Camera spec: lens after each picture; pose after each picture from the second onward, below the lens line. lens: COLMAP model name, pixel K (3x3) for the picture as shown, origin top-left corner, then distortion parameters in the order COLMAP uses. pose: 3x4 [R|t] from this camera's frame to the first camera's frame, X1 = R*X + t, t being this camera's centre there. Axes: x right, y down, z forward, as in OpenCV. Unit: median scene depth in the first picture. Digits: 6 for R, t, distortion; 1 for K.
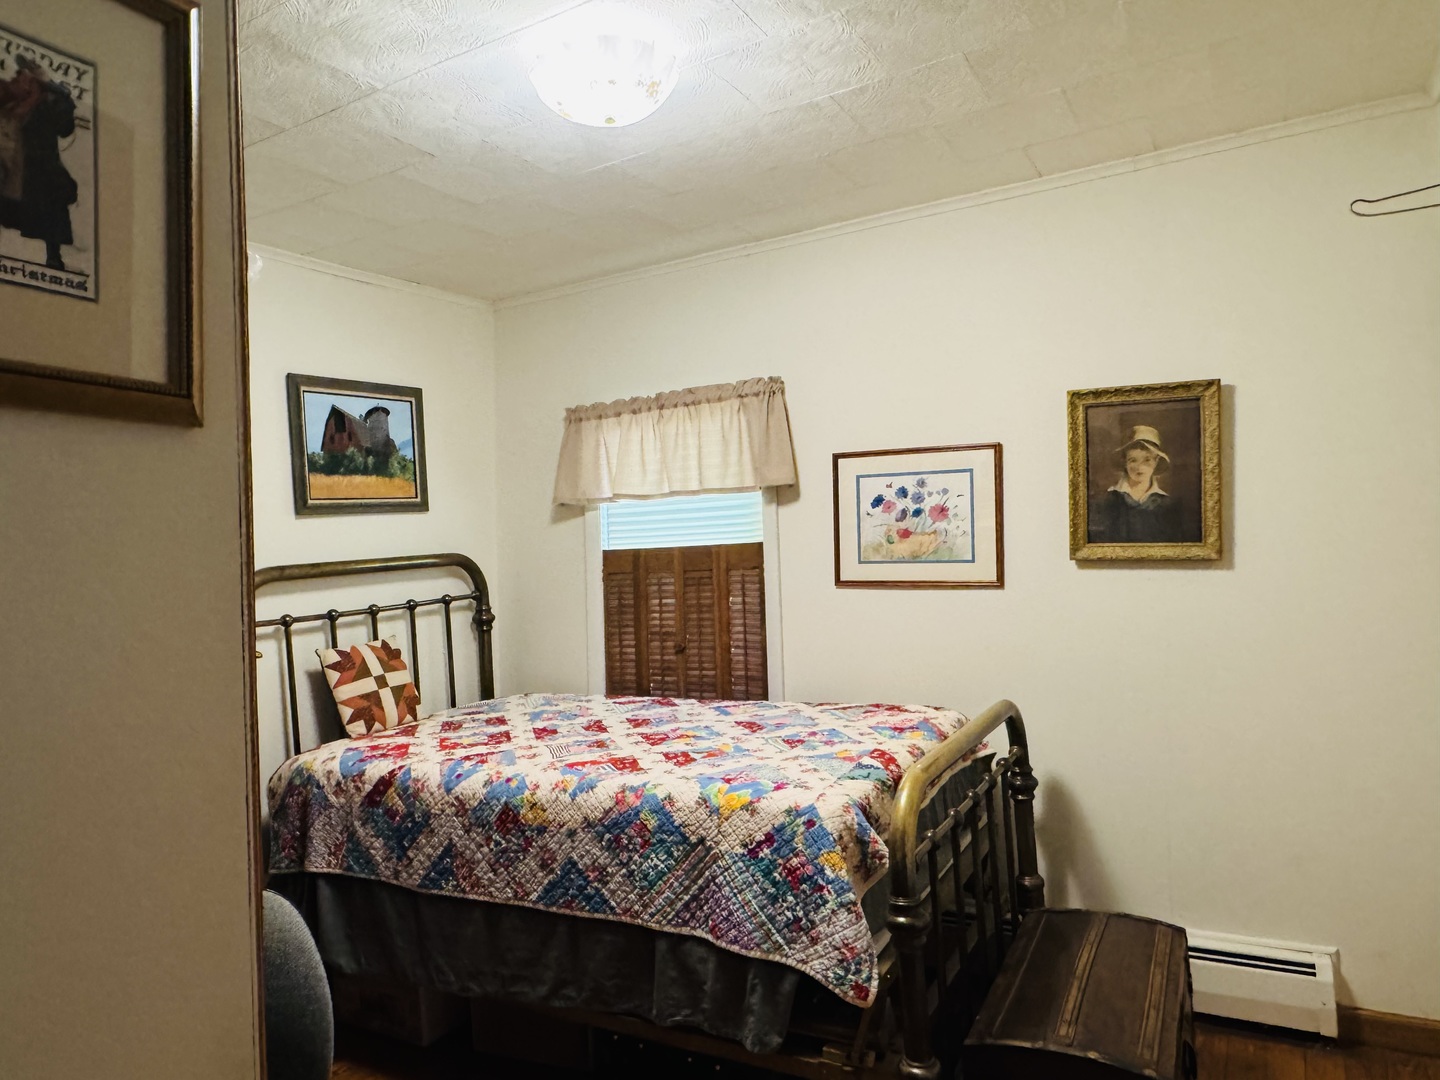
lens RADIAL K [[957.2, 0, 722.1], [0, 957.2, 541.7], [0, 0, 1]] dist [0.010699, 0.000255]
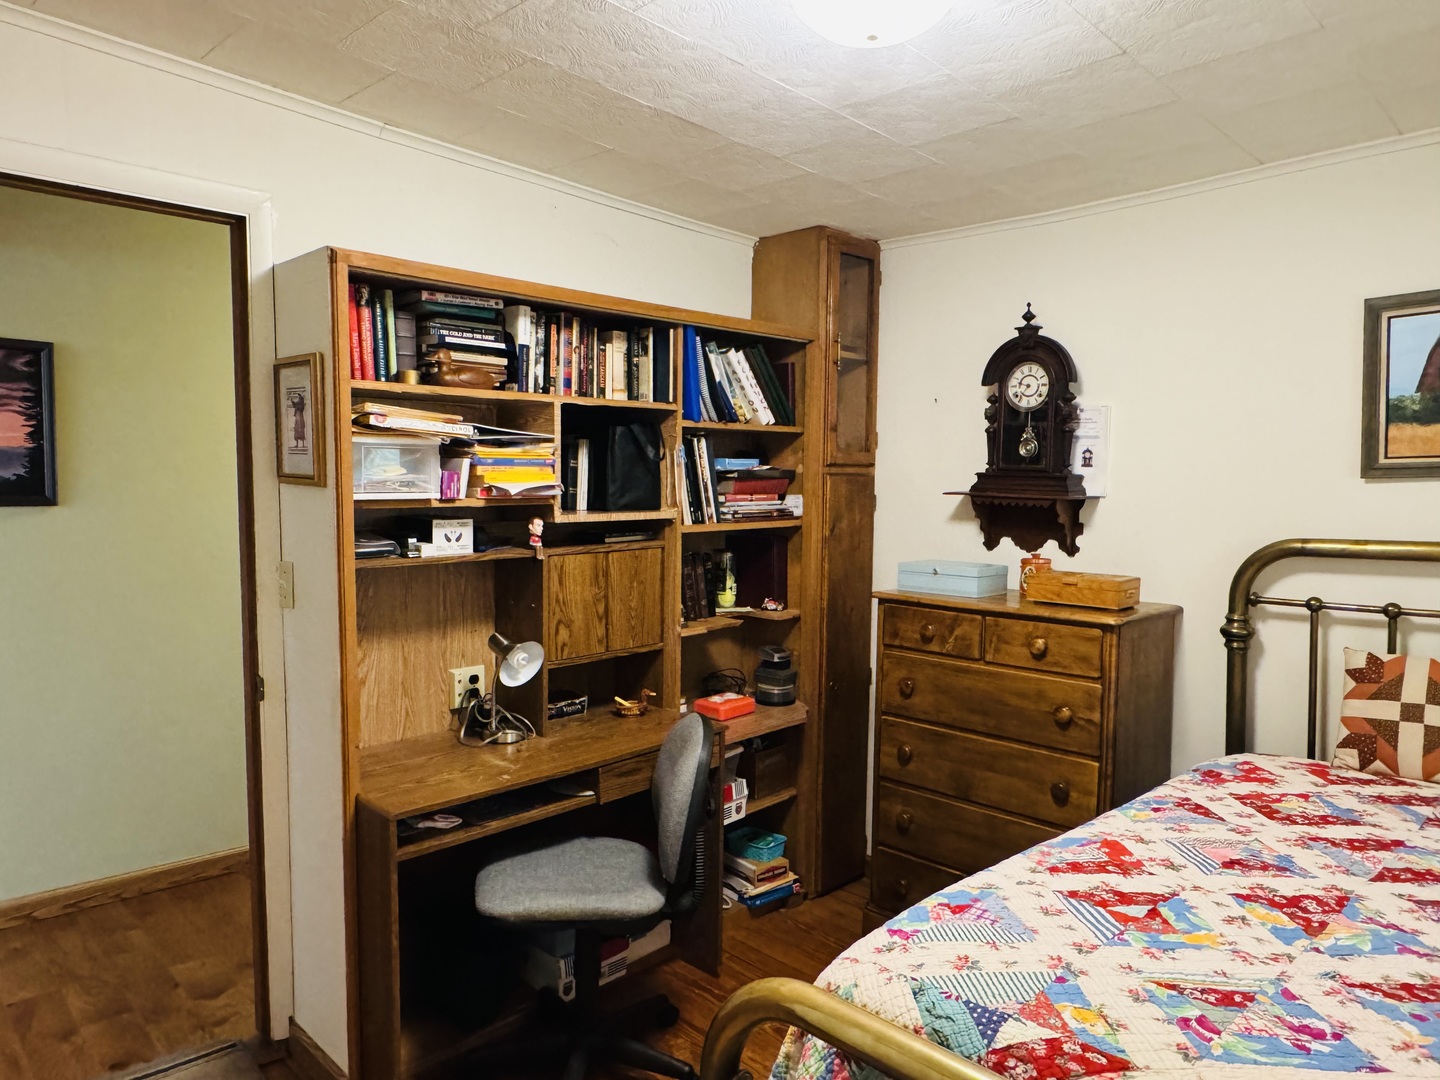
lens RADIAL K [[957.2, 0, 719.9], [0, 957.2, 535.0], [0, 0, 1]] dist [0.010699, 0.000255]
pose [[-0.286606, 0.091255, -0.953693, 0.546236], [0.003179, 0.995538, 0.094303, -0.065898], [0.958043, 0.023996, -0.285618, 0.817625]]
